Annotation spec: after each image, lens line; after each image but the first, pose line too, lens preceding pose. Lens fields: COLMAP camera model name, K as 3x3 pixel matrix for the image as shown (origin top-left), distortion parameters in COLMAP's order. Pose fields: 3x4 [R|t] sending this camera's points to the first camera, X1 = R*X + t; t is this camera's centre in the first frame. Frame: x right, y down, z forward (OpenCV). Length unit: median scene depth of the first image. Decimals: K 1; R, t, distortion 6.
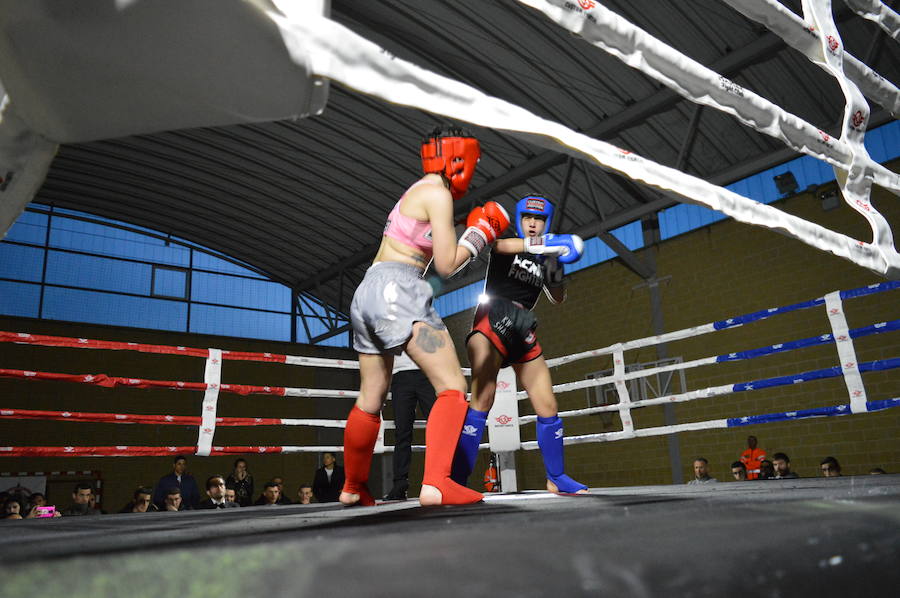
lens RADIAL K [[734.9, 0, 452.0], [0, 734.9, 288.2], [0, 0, 1]] dist [-0.001034, -0.021390]
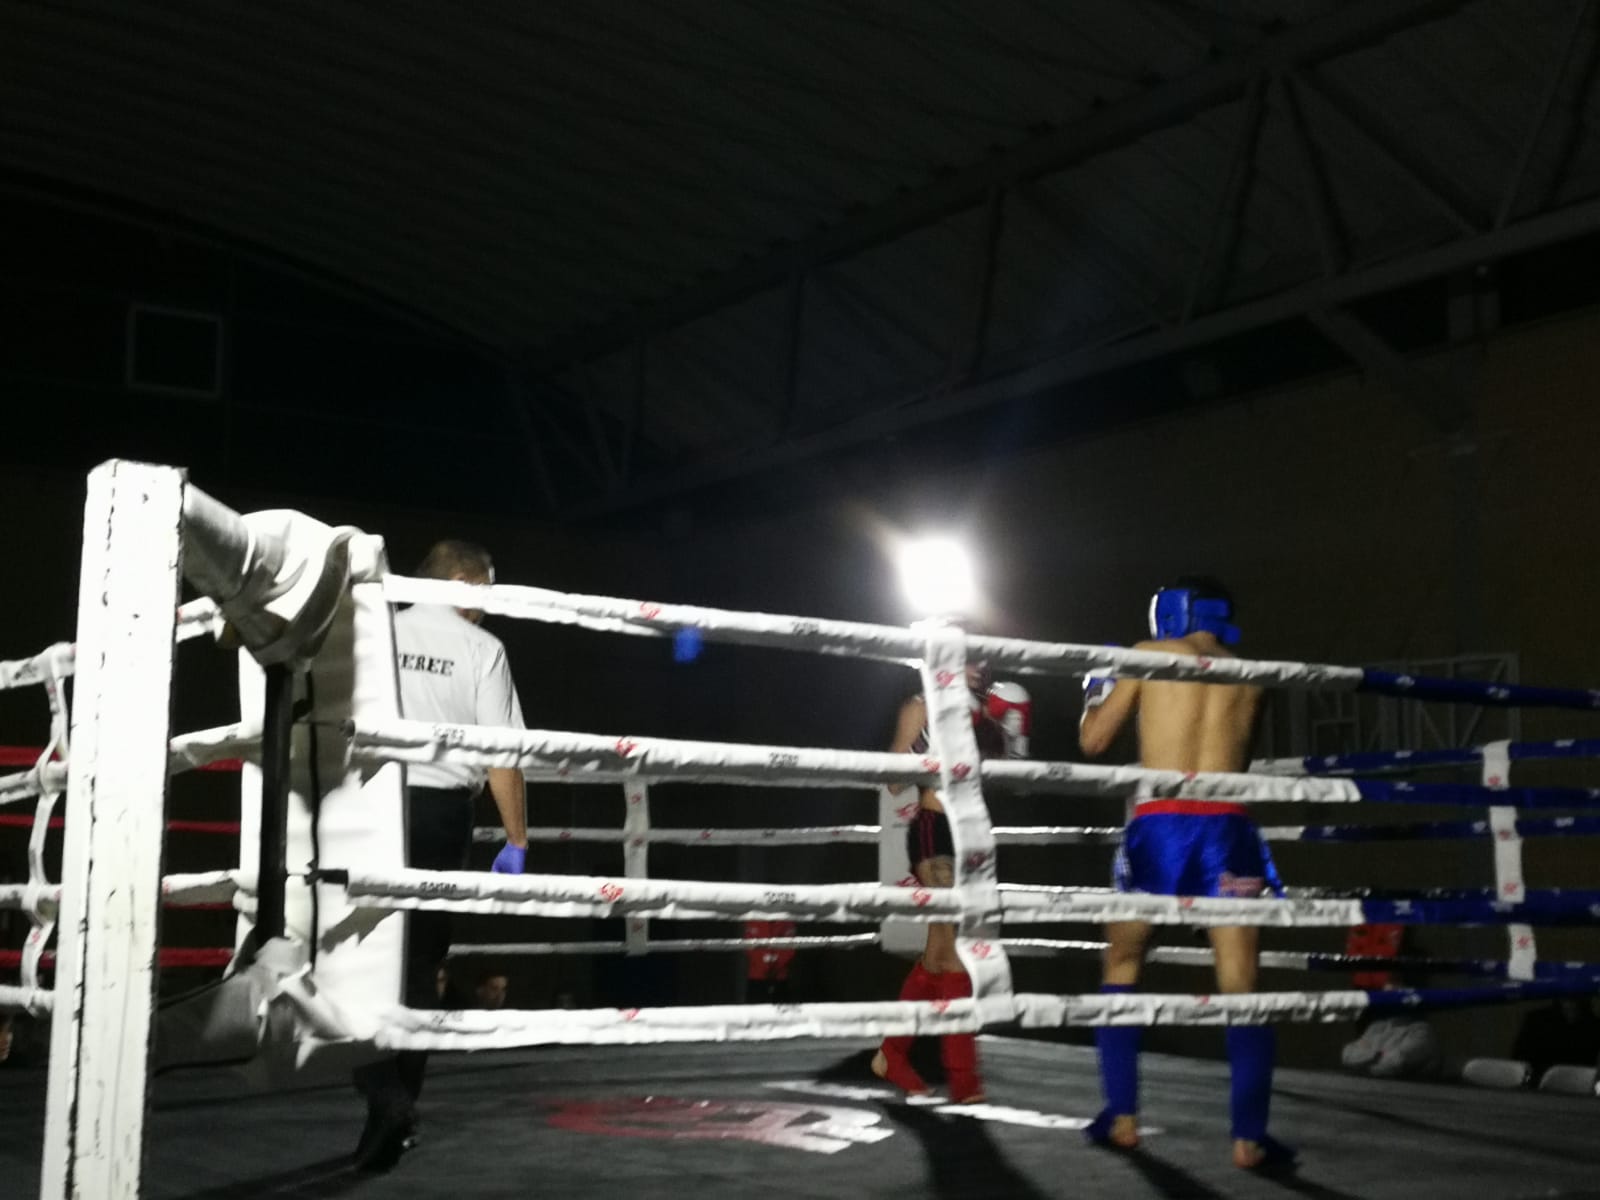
lens RADIAL K [[2257.6, 0, 816.0], [0, 2257.6, 593.0], [0, 0, 1]] dist [0.110690, 0.000000]
pose [[0.995648, 0.047751, -0.080028, 0.133341], [-0.036051, 0.989248, 0.141738, -0.243021], [0.085935, -0.138236, 0.986664, -0.472434]]
